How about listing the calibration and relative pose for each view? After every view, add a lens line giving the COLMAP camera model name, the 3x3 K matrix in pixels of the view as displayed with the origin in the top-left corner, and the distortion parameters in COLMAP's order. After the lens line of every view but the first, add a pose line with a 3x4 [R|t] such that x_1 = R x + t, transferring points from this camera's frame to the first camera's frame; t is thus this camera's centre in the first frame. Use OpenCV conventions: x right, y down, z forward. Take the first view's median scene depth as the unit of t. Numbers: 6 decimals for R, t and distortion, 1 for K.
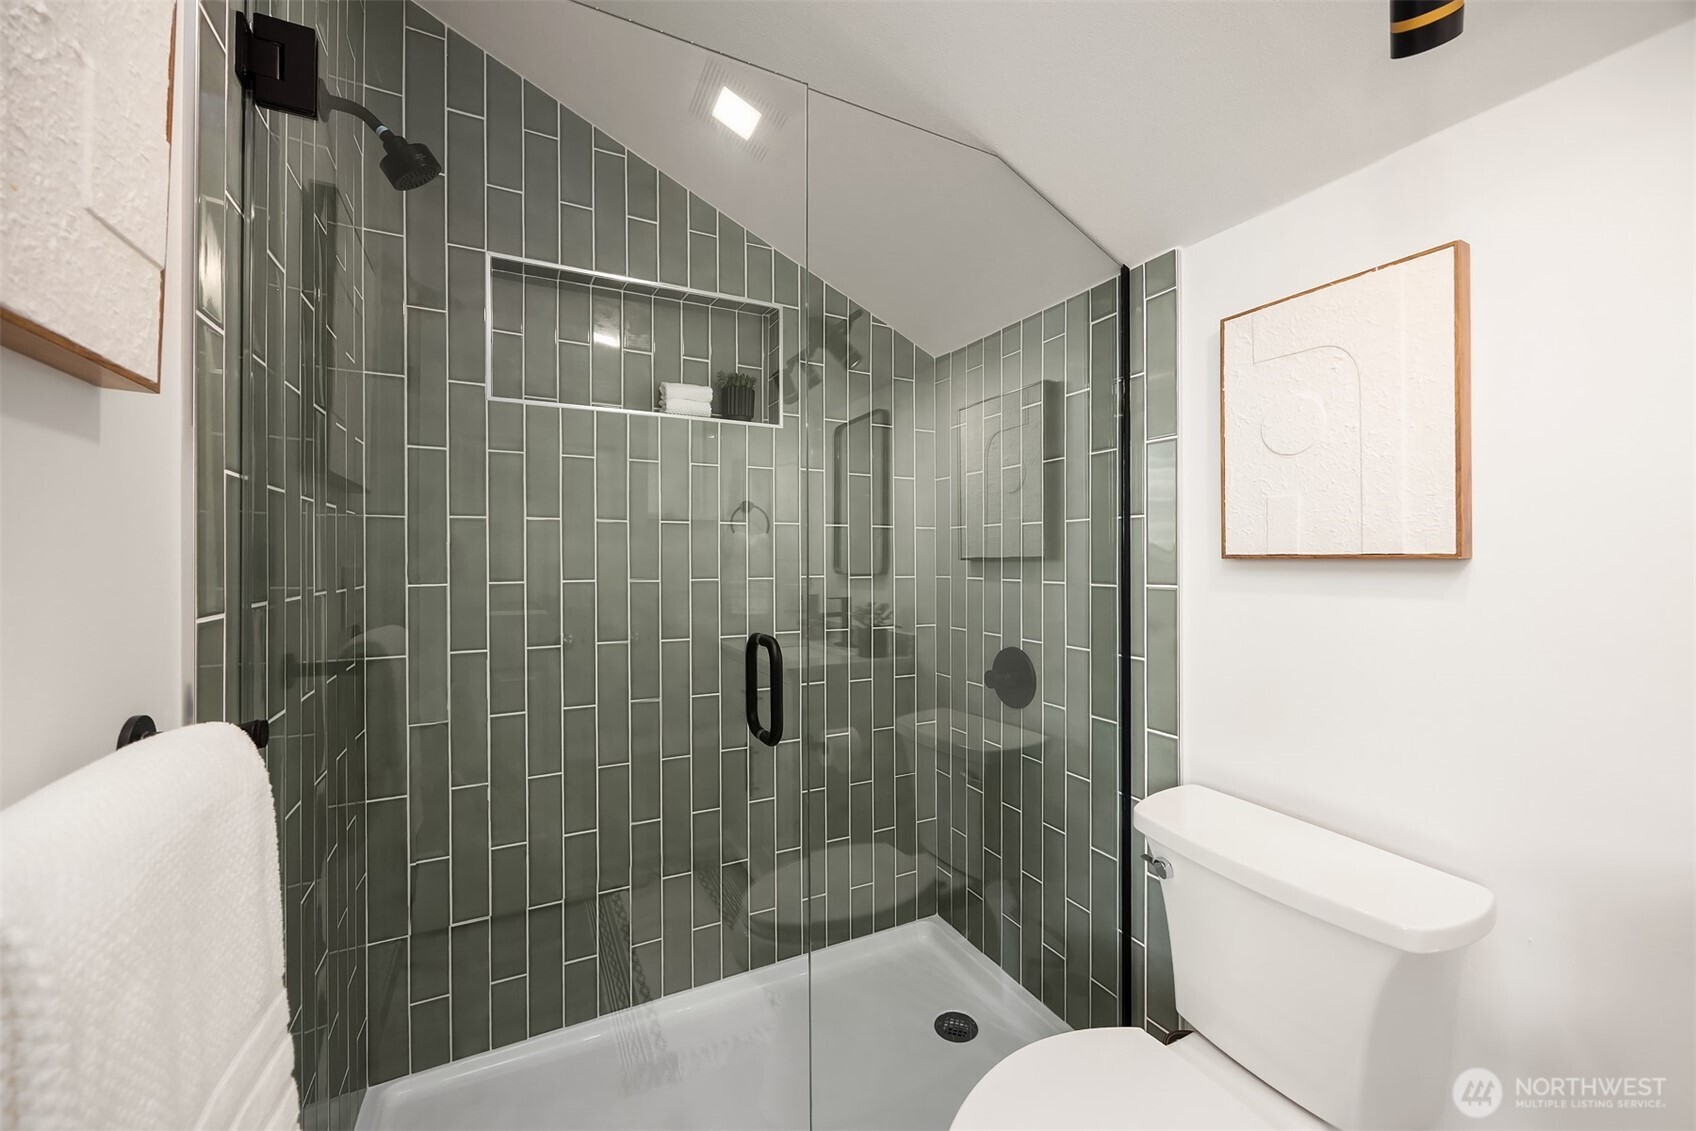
lens RADIAL K [[660.9, 0, 843.7], [0, 660.9, 551.7], [0, 0, 1]] dist [-0.000920, -0.000251]
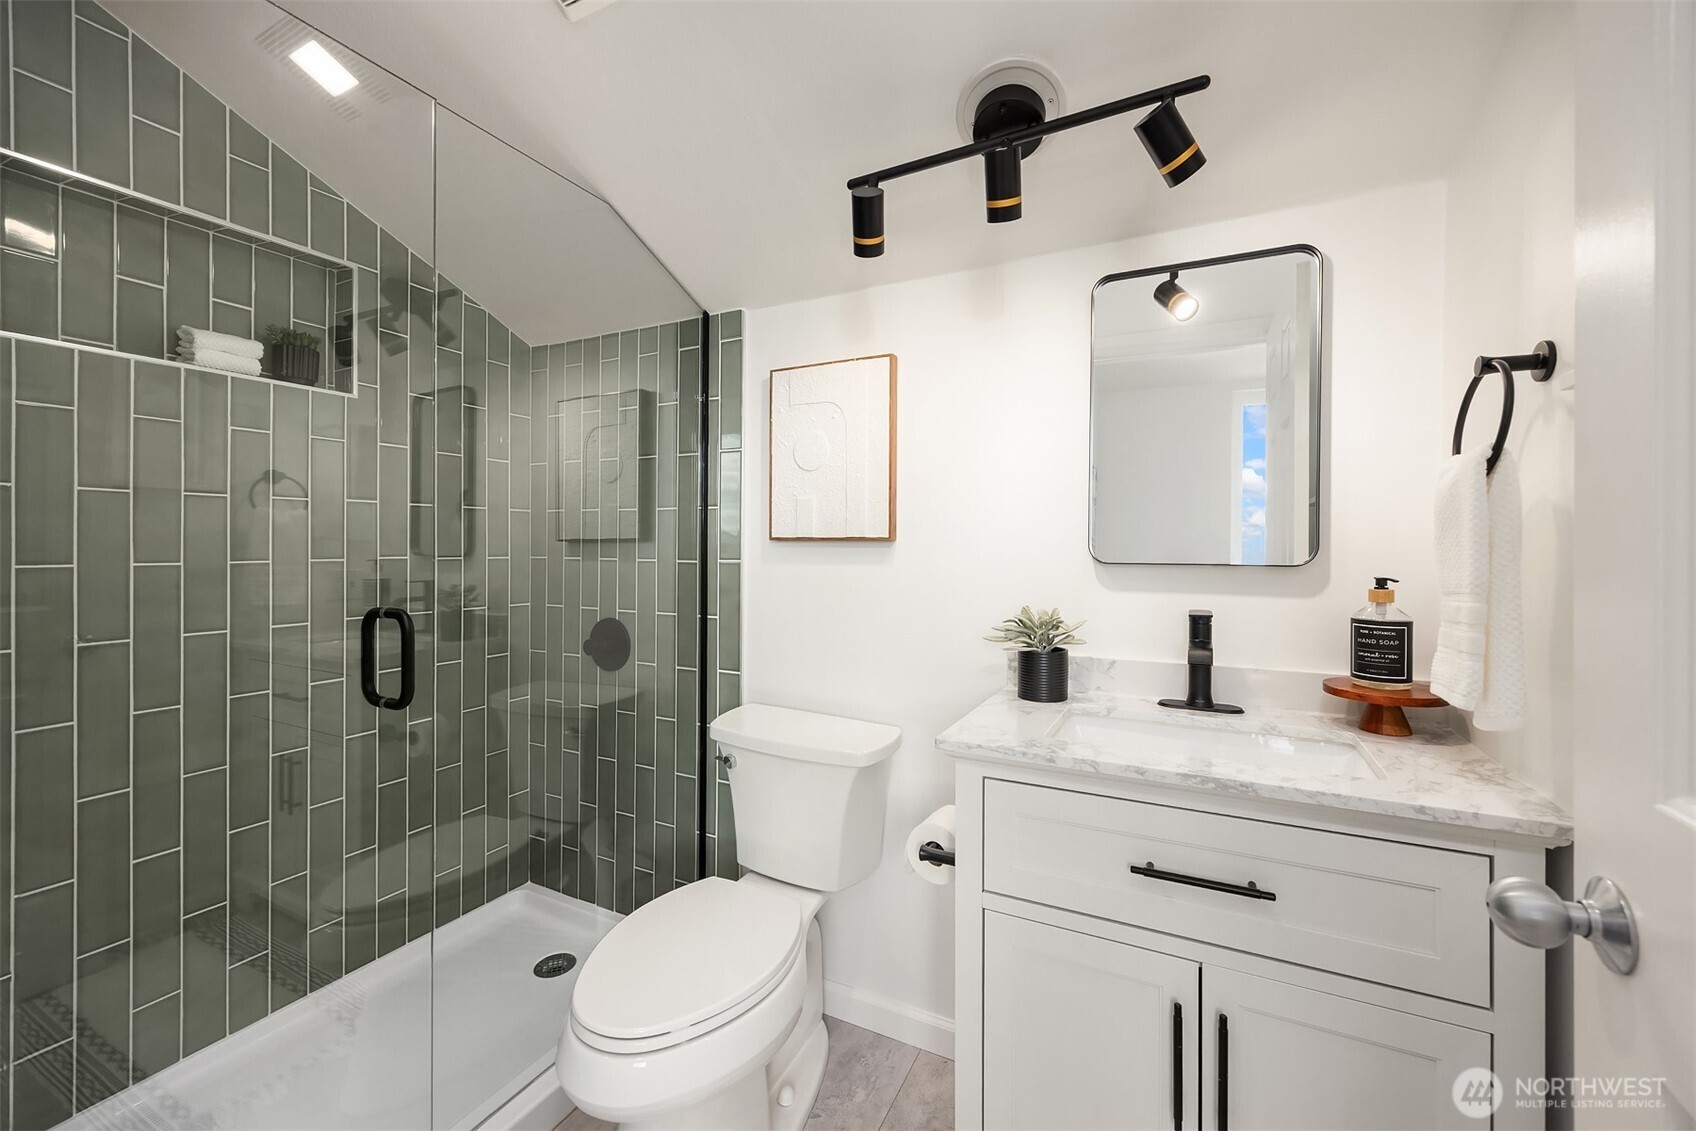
lens RADIAL K [[660.9, 0, 851.9], [0, 660.9, 538.7], [0, 0, 1]] dist [-0.000920, -0.000251]
pose [[0.804544, 0.007243, 0.593849, -0.090929], [-0.008855, 0.999961, -0.000199, 0.004899], [-0.593827, -0.005098, 0.804577, -0.175908]]
